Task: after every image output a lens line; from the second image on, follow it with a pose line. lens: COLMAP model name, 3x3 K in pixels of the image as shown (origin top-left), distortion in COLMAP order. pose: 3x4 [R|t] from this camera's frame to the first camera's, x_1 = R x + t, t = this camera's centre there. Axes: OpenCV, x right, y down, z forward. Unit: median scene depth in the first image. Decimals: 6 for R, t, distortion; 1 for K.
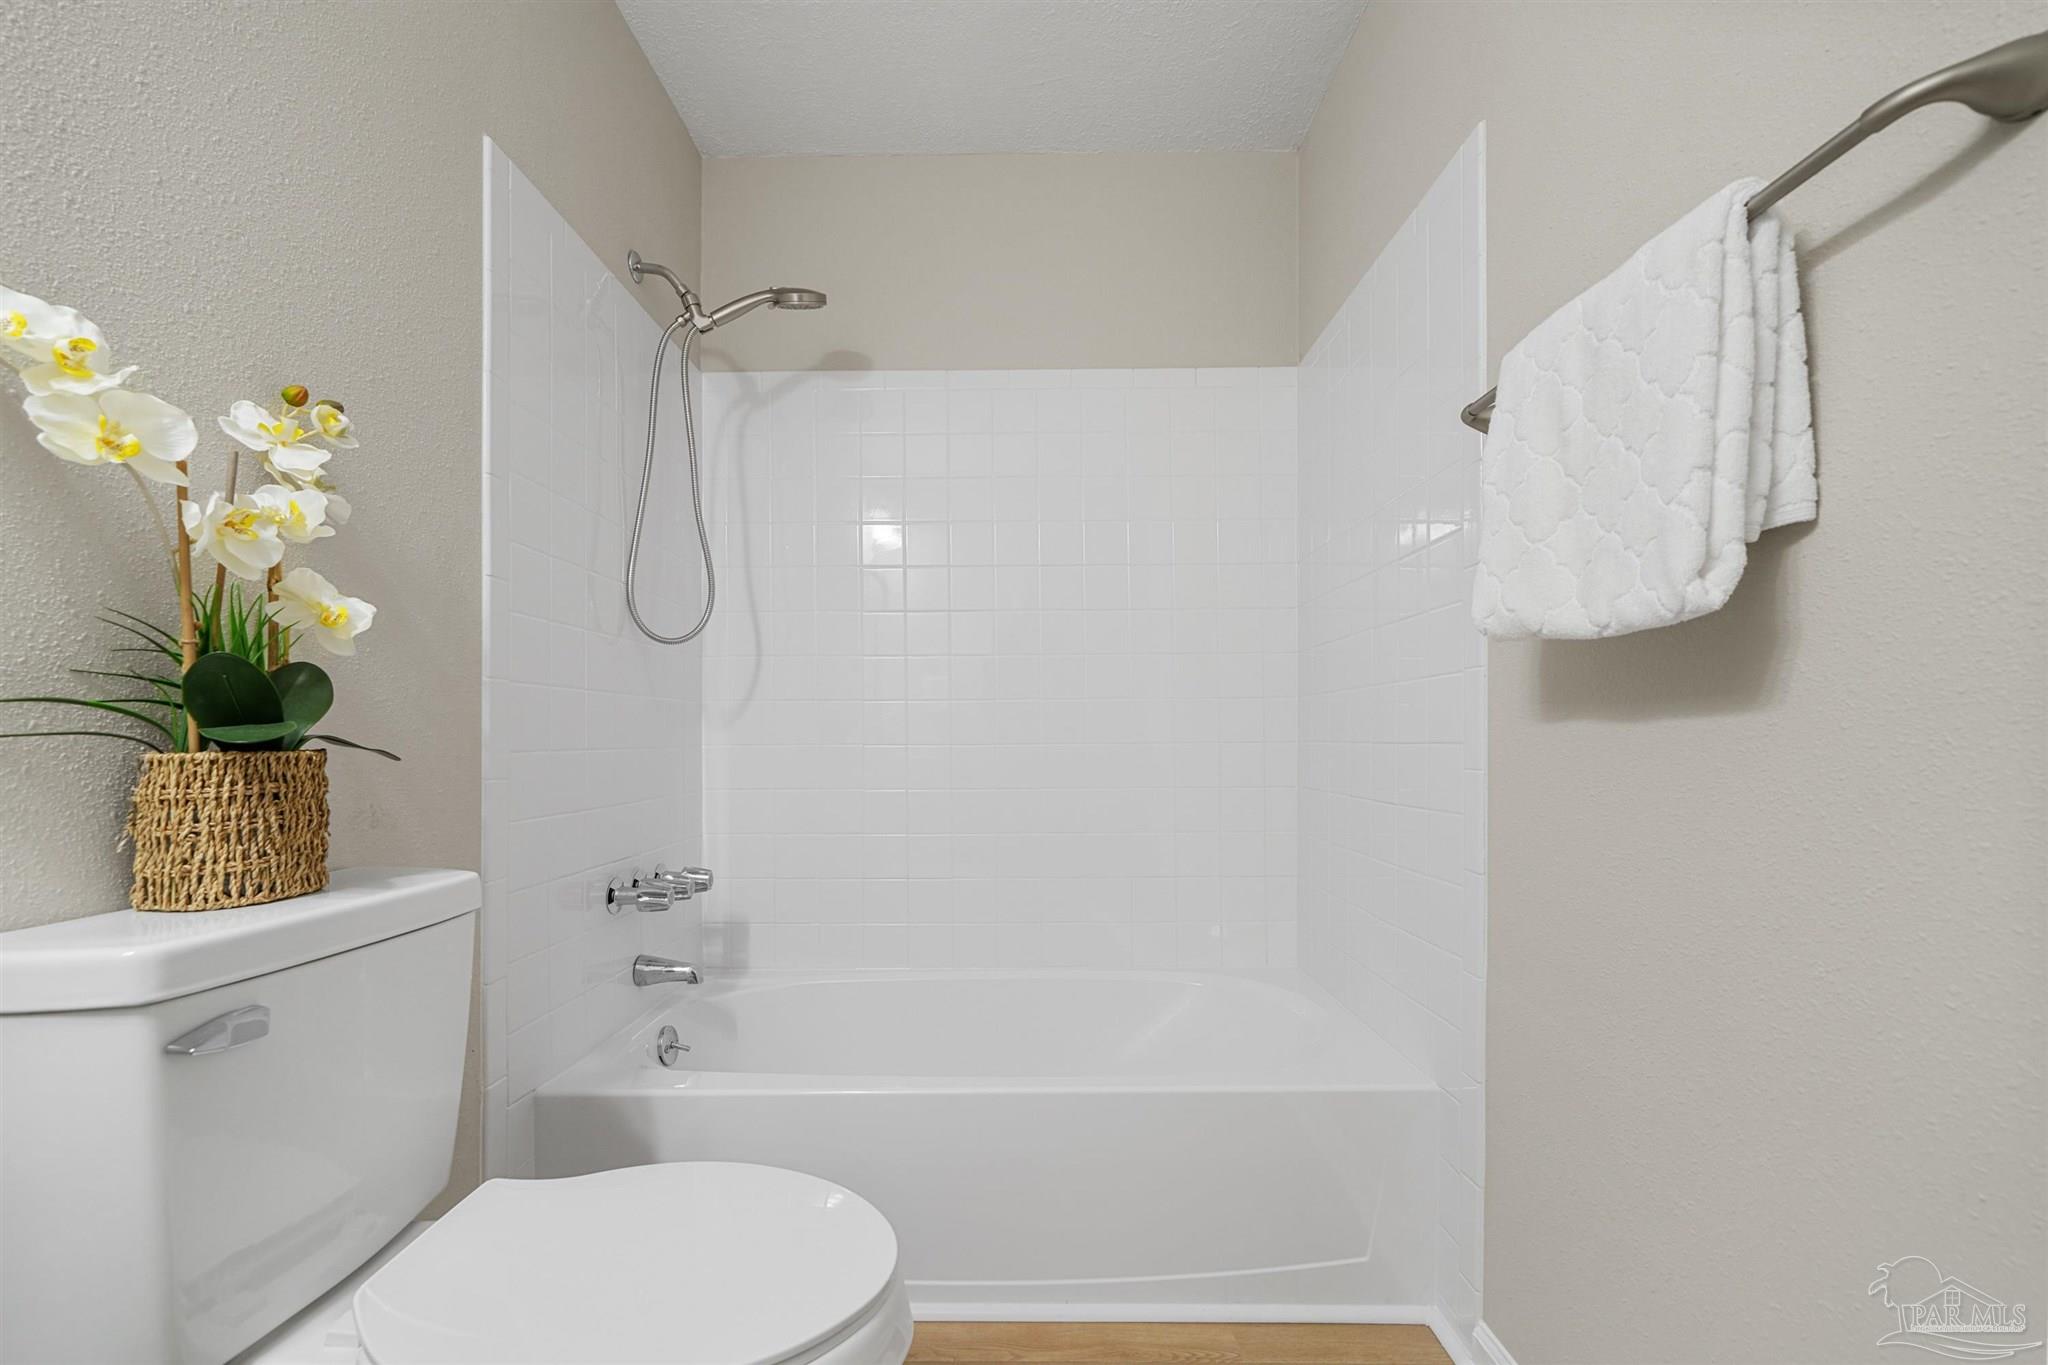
lens RADIAL K [[827.0, 0, 1027.2], [0, 827.0, 735.4], [0, 0, 1]] dist [-0.003883, 0.000421]
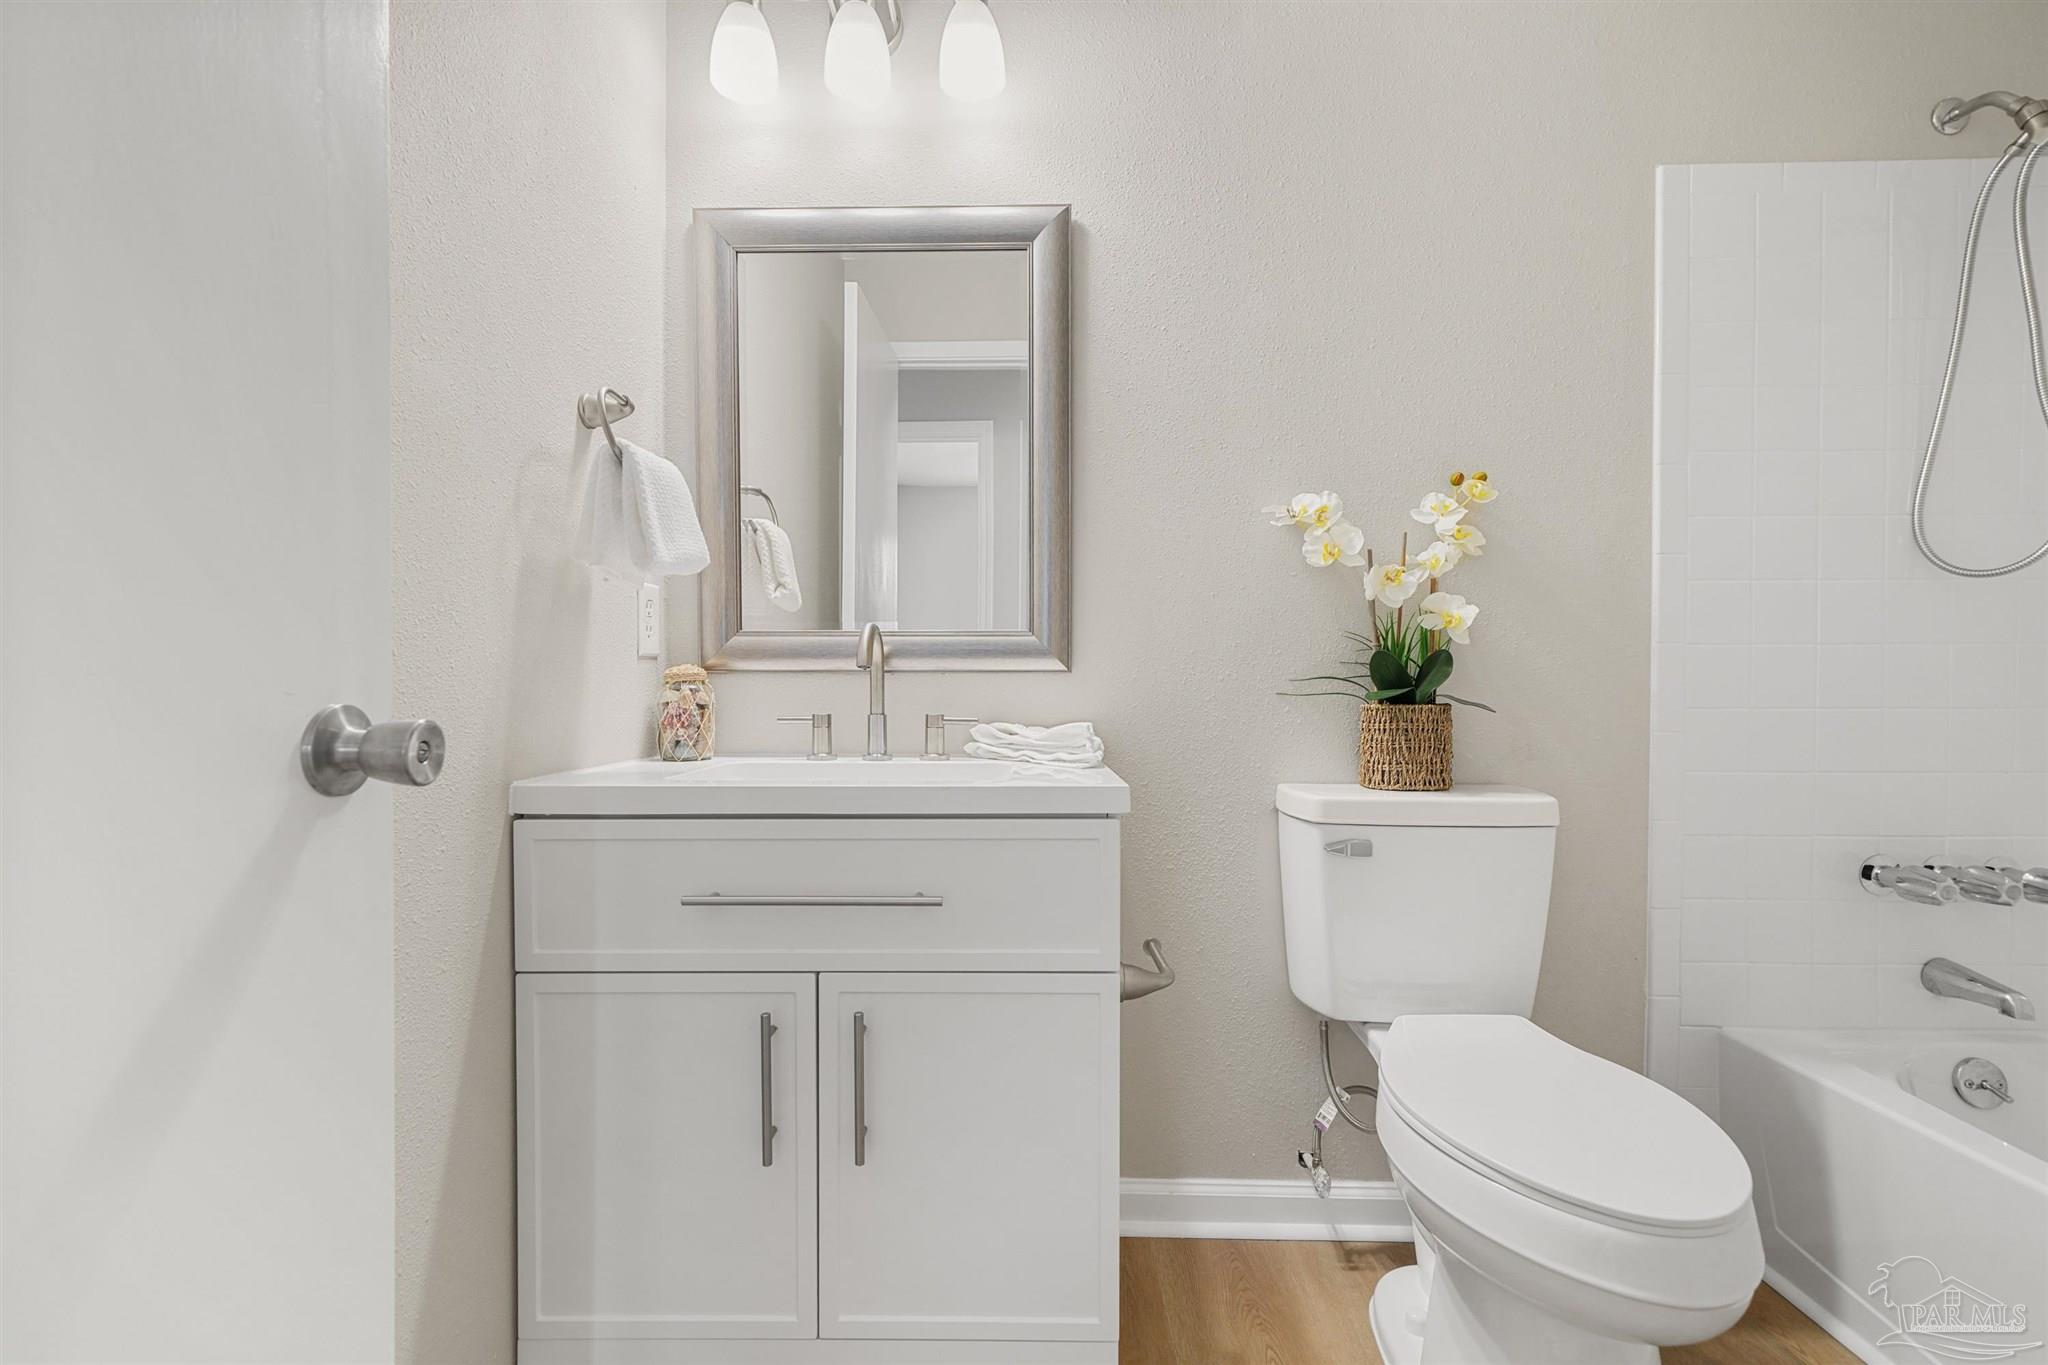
lens RADIAL K [[862.2, 0, 1026.9], [0, 862.2, 681.1], [0, 0, 1]] dist [0.001044, 0.002495]
pose [[0.009697, -0.002193, -0.999951, 0.796540], [0.004321, 0.999988, -0.002152, -0.025625], [0.999944, -0.004300, 0.009707, 0.163069]]
